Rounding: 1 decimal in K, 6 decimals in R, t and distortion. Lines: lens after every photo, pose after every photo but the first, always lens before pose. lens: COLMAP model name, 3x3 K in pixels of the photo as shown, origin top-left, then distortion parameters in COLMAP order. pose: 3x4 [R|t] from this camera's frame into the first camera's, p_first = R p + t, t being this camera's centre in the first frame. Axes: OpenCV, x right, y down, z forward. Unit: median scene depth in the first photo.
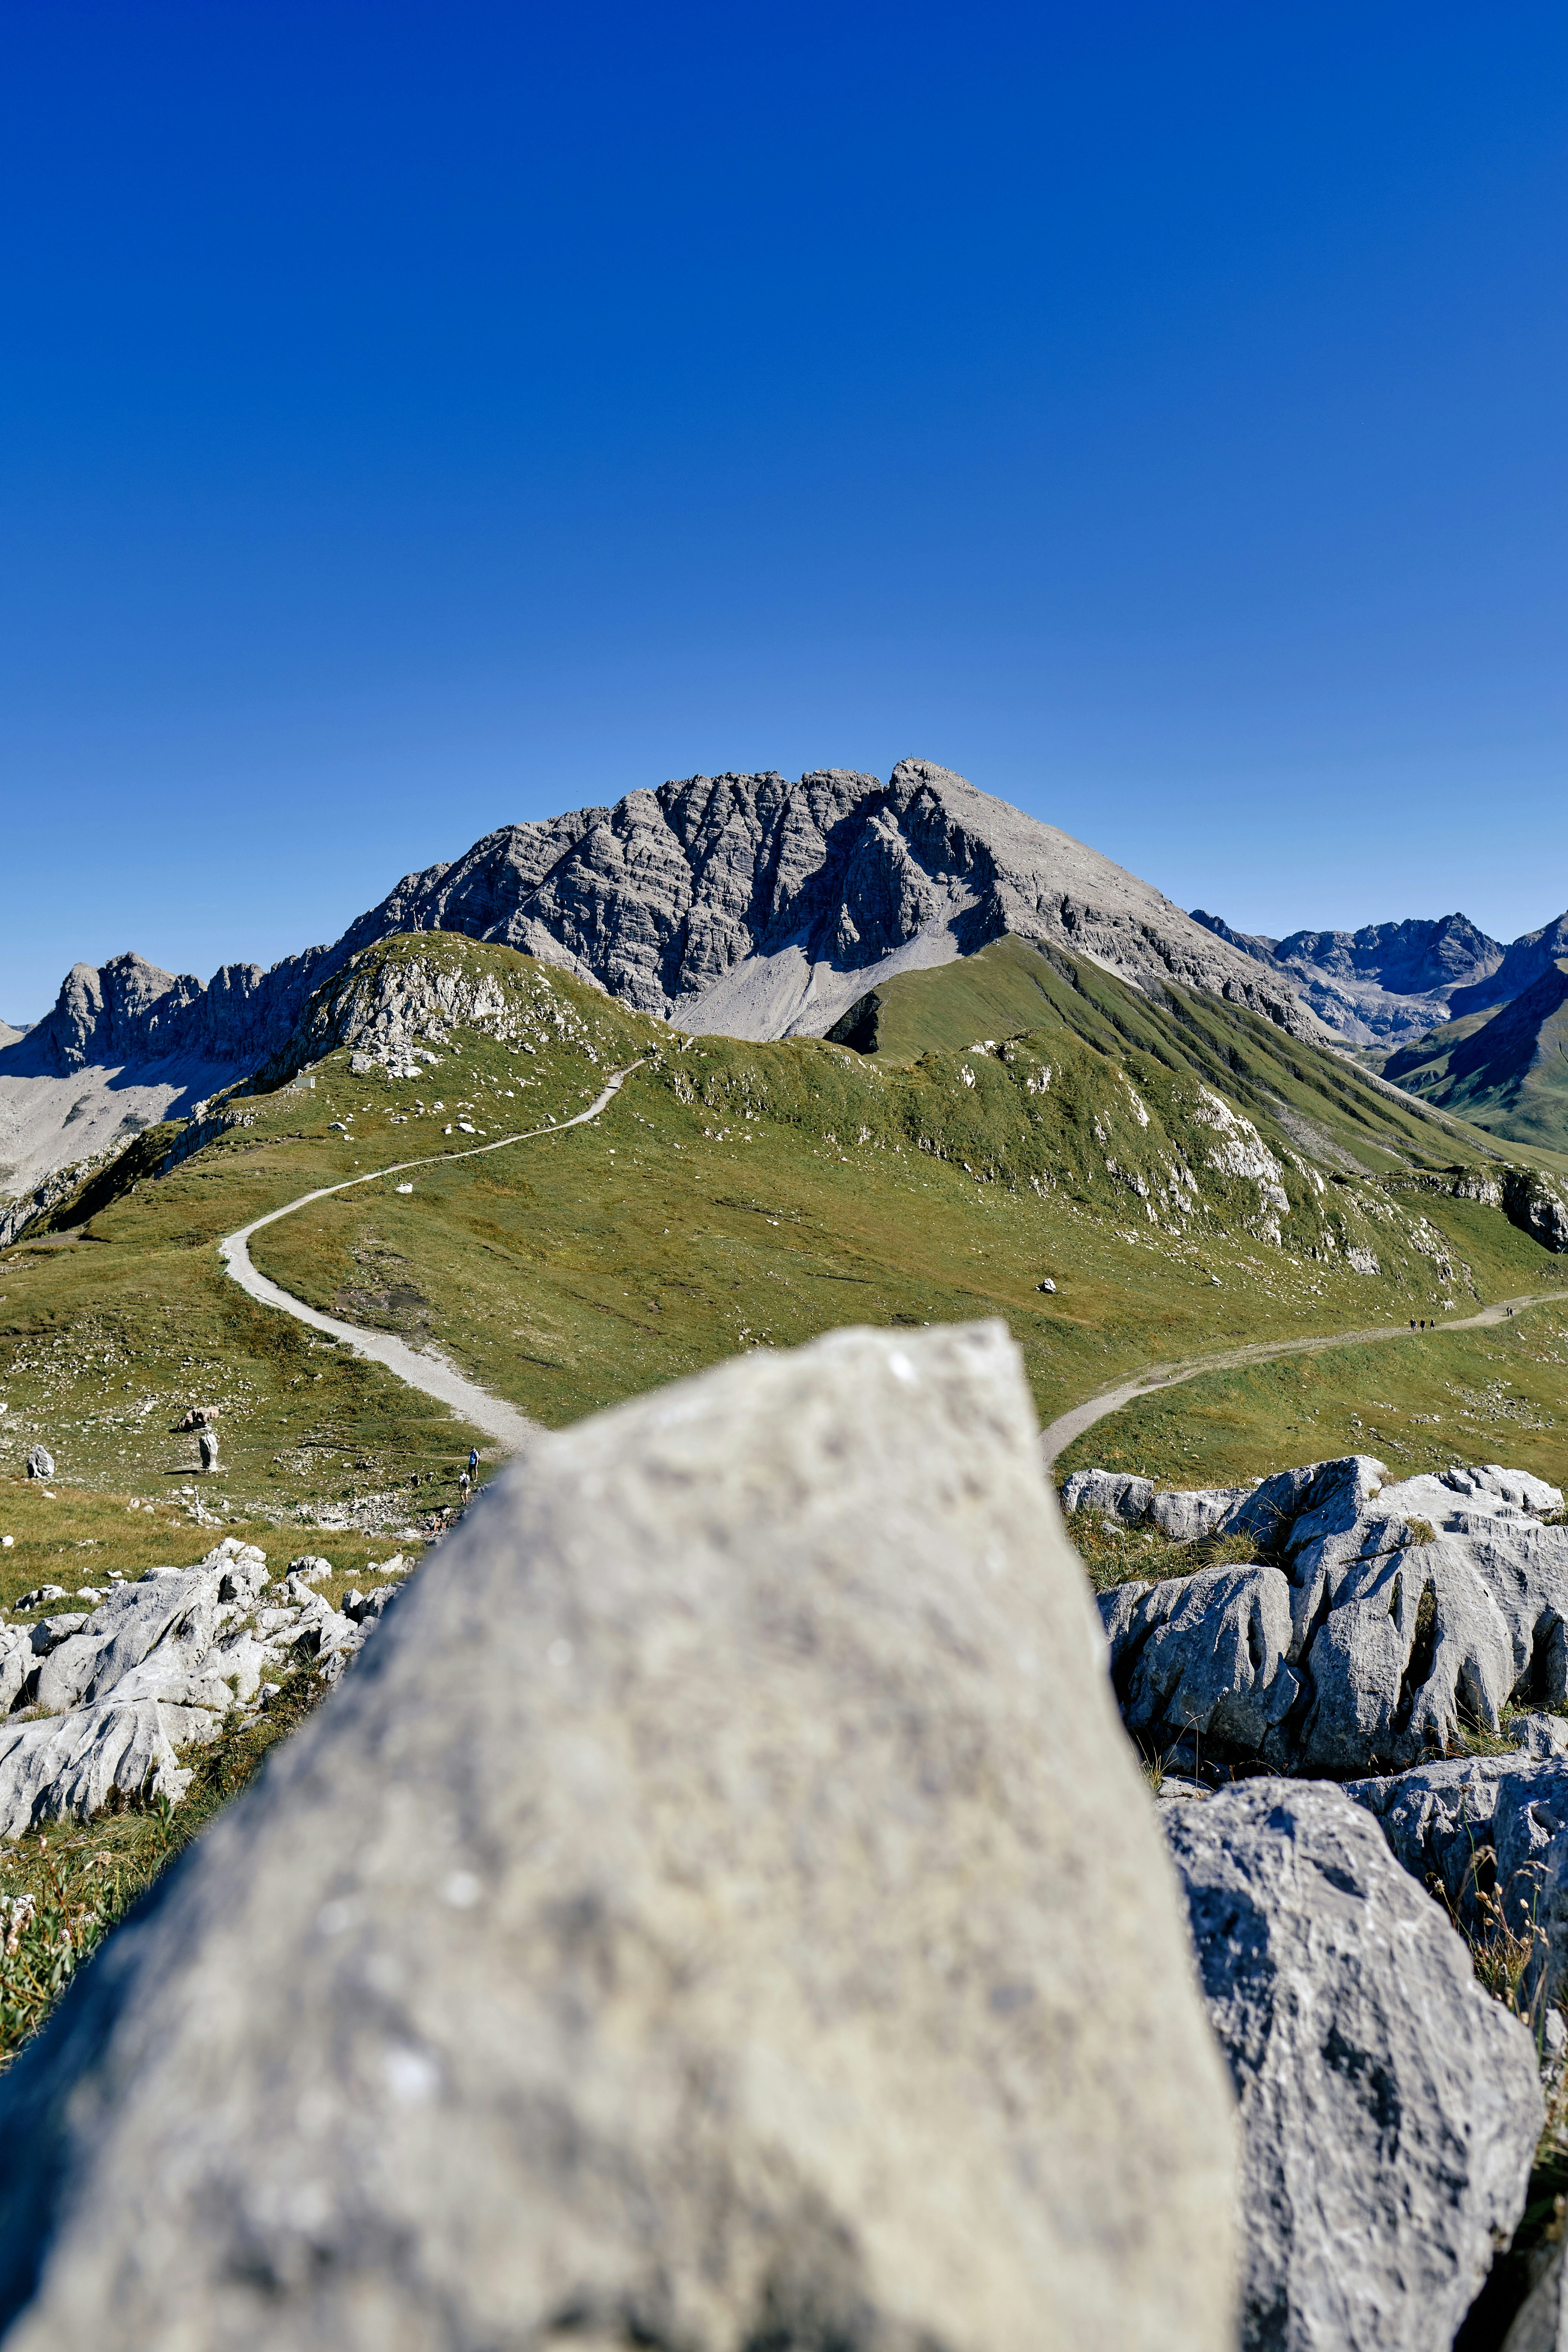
lens RADIAL K [[1657.9, 0, 780.3], [0, 1657.9, 1162.6], [0, 0, 1]] dist [-0.012357, 0.003470]
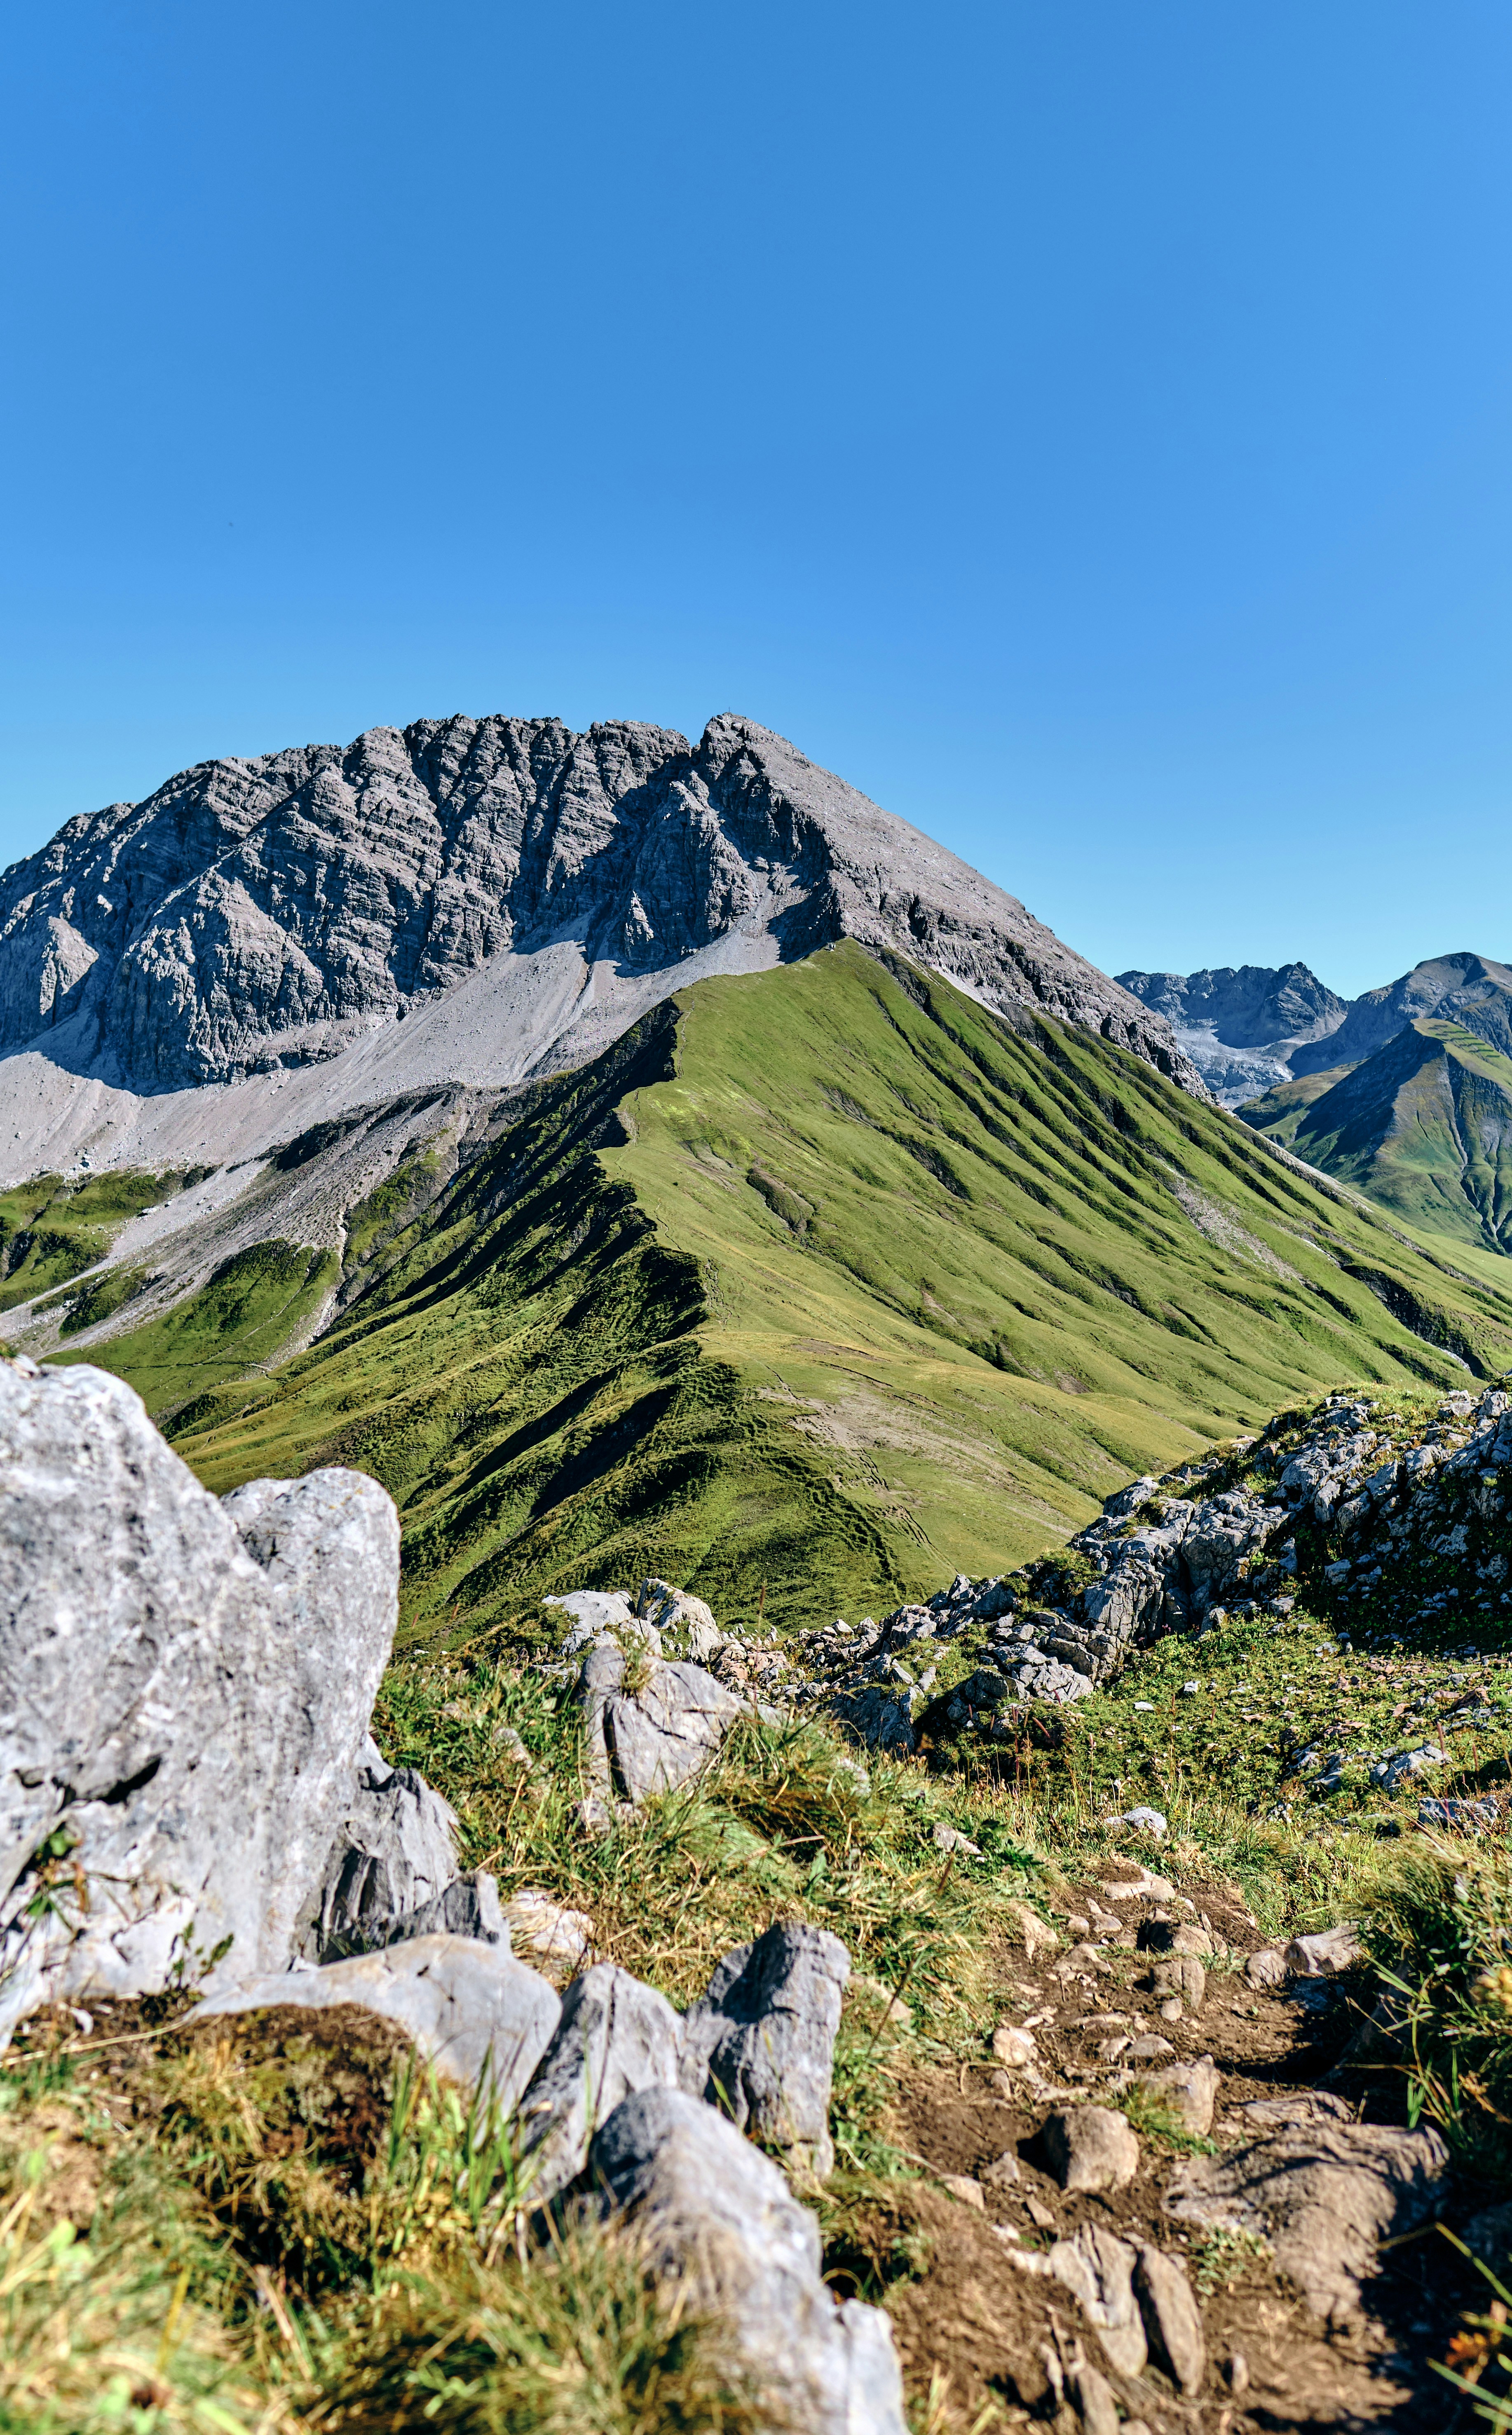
lens RADIAL K [[1811.3, 0, 753.5], [0, 1811.3, 1184.7], [0, 0, 1]] dist [-0.009122, -0.000737]
pose [[0.991852, 0.053063, 0.115819, 0.001728], [-0.052363, 0.998587, -0.009084, -0.010040], [-0.116138, 0.002945, 0.993229, 0.134089]]
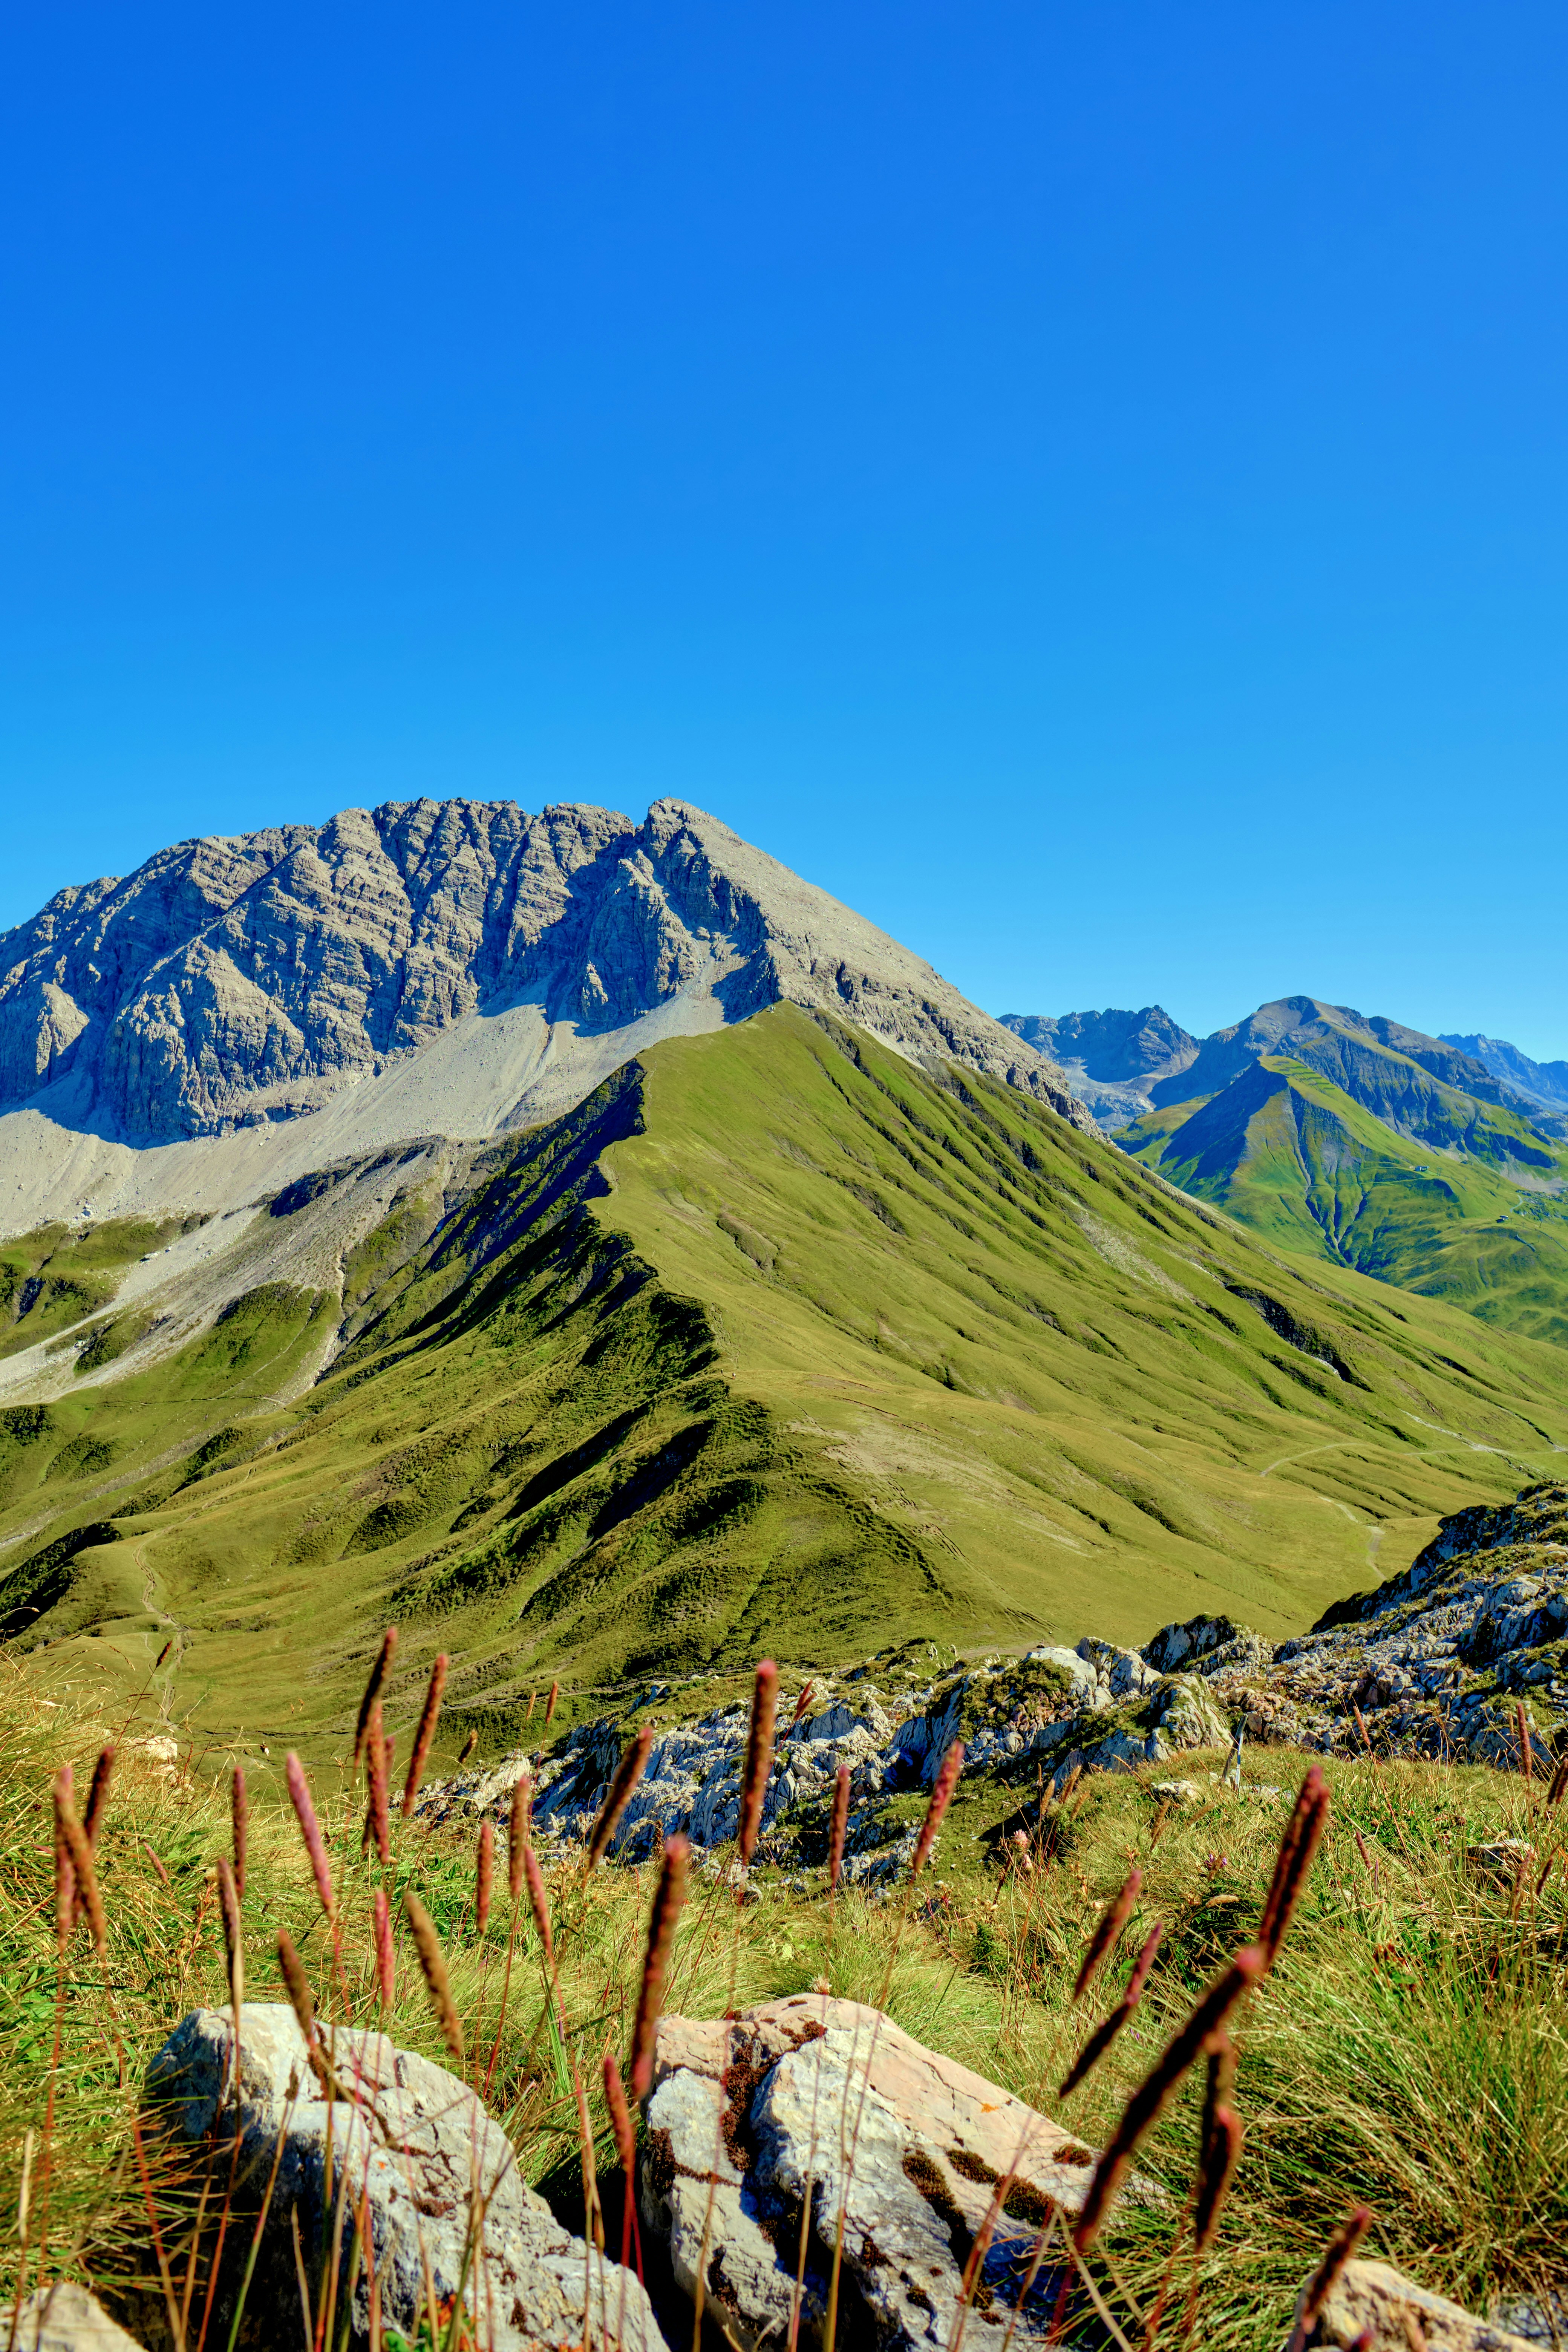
lens RADIAL K [[1657.9, 0, 785.2], [0, 1657.9, 1160.5], [0, 0, 1]] dist [-0.012357, 0.003470]
pose [[0.981357, 0.042314, 0.187480, -0.018961], [-0.035228, 0.998539, -0.040968, -0.015117], [-0.188940, 0.033600, 0.981414, 0.121434]]
